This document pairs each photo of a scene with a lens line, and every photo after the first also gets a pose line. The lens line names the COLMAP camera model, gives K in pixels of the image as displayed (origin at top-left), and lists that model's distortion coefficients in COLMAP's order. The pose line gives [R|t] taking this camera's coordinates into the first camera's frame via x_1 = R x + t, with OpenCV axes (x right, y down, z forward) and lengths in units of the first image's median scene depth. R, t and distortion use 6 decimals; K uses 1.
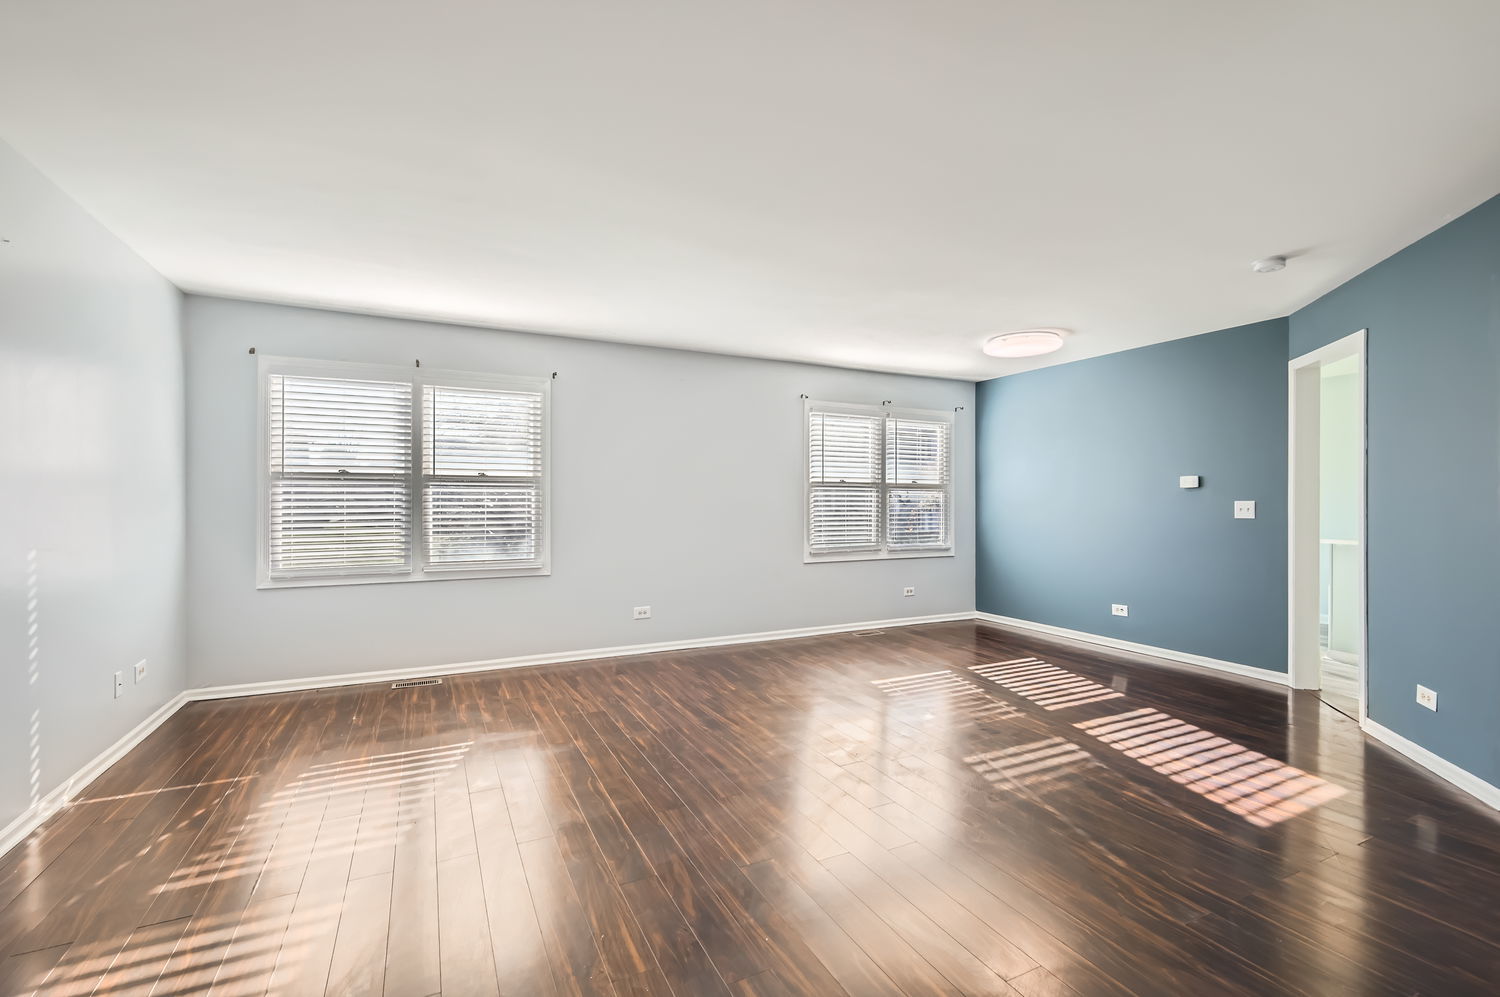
lens RADIAL K [[662.1, 0, 750.0], [0, 662.1, 498.5], [0, 0, 1]] dist [0.000334, 0.000176]
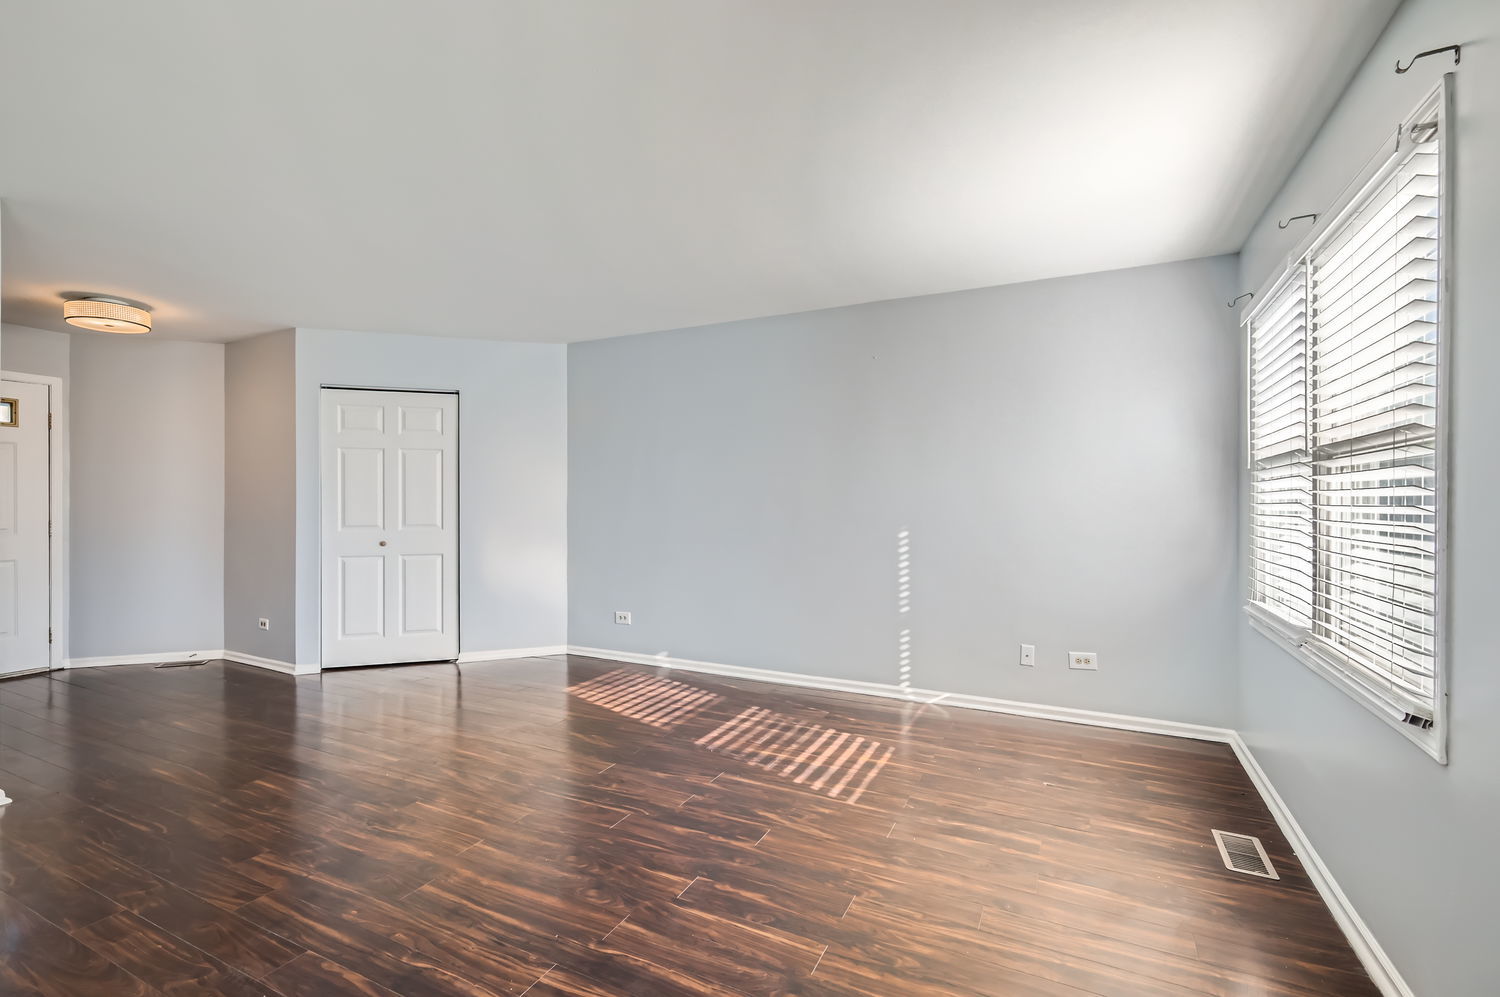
lens RADIAL K [[662.1, 0, 750.0], [0, 662.1, 498.5], [0, 0, 1]] dist [0.000334, 0.000176]
pose [[-0.791973, -0.002123, -0.610553, 0.176550], [-0.001679, 0.999998, -0.001300, 0.000439], [0.610554, -0.000005, -0.791975, 1.640592]]
